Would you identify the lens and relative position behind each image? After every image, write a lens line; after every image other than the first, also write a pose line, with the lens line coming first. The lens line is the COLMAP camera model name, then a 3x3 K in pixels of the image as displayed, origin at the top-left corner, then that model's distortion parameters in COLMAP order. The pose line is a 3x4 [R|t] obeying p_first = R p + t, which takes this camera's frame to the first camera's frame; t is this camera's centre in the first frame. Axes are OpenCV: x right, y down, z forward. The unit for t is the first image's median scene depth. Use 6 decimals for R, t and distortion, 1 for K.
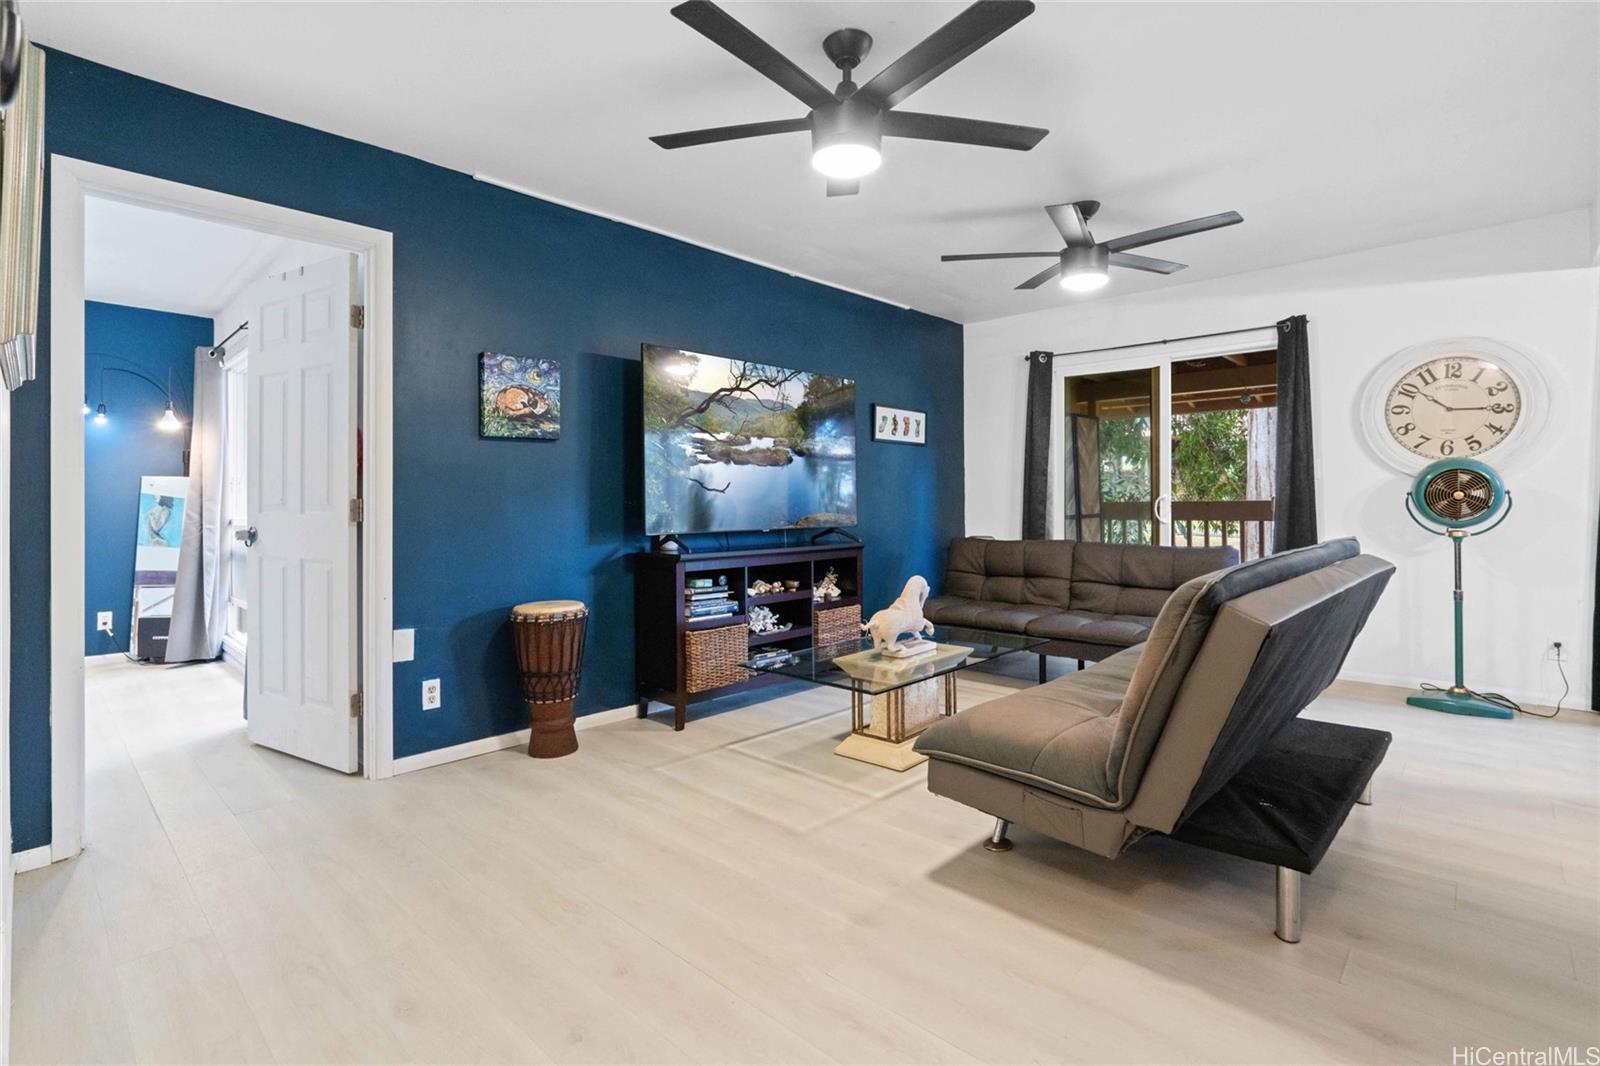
lens RADIAL K [[753.8, 0, 785.8], [0, 753.8, 515.4], [0, 0, 1]] dist [-0.047170, 0.034786]
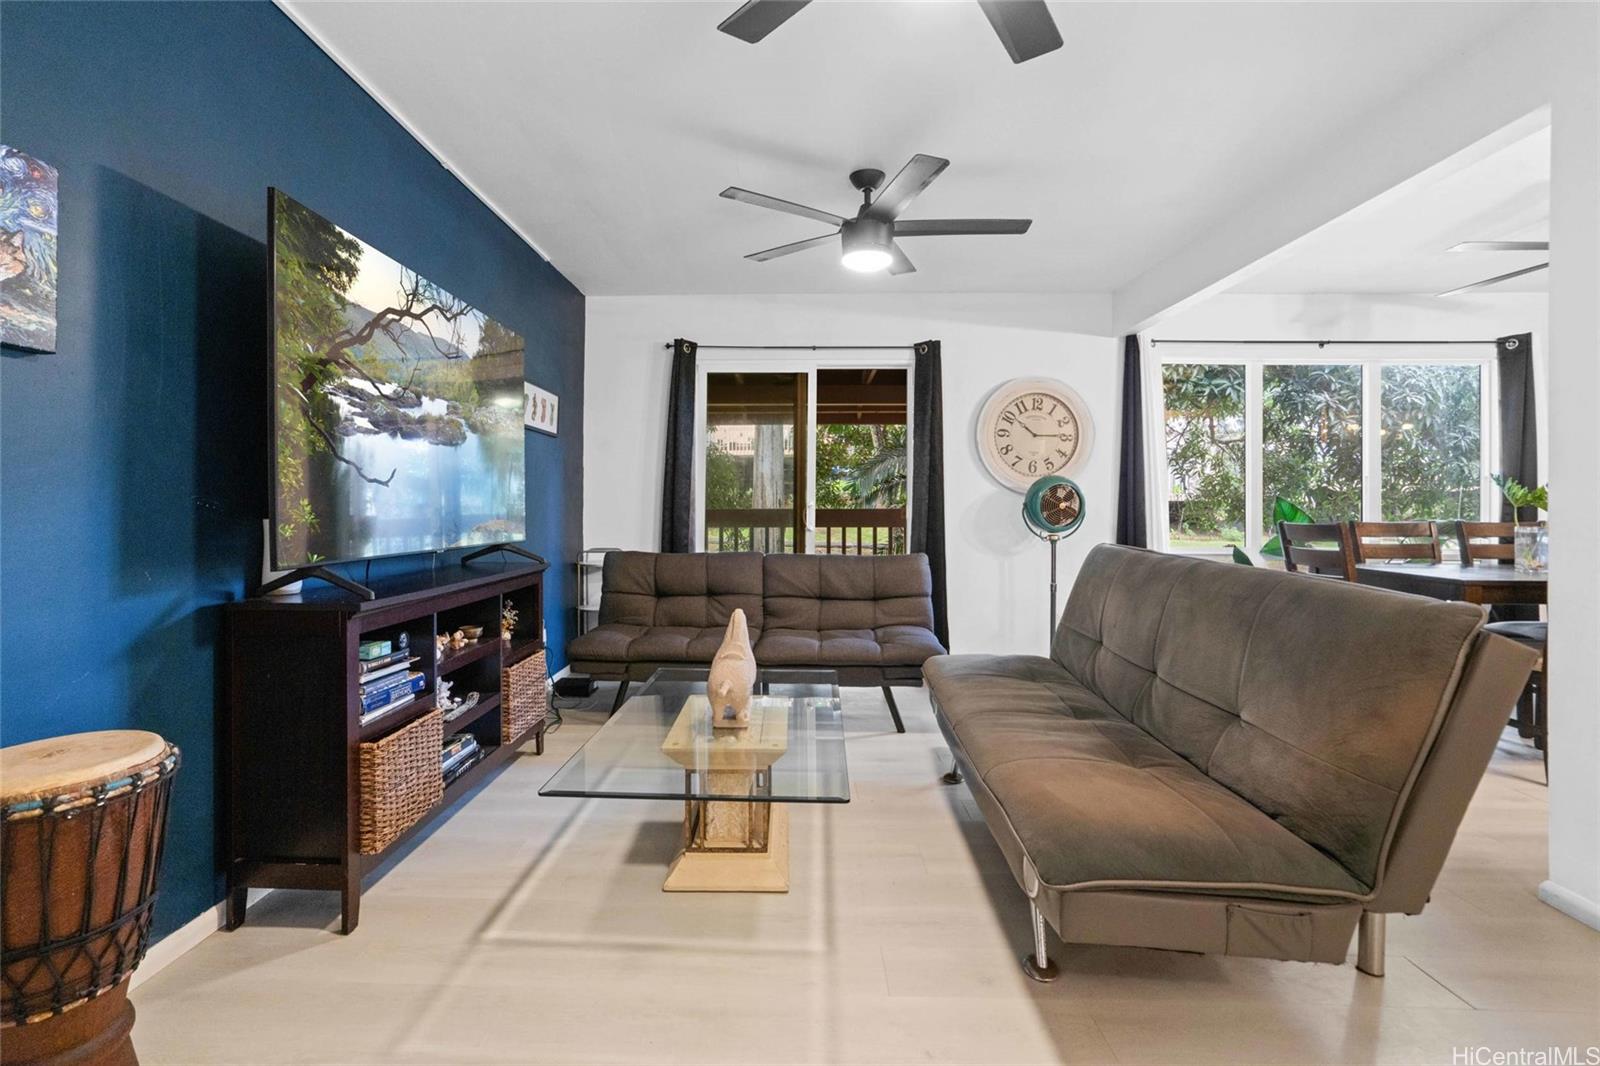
lens RADIAL K [[753.8, 0, 785.8], [0, 753.8, 515.4], [0, 0, 1]] dist [-0.047170, 0.034786]
pose [[0.747521, 0.001587, 0.664236, -0.236410], [0.003565, 0.999973, -0.006400, -0.005182], [-0.664228, 0.007152, 0.747496, 0.359577]]
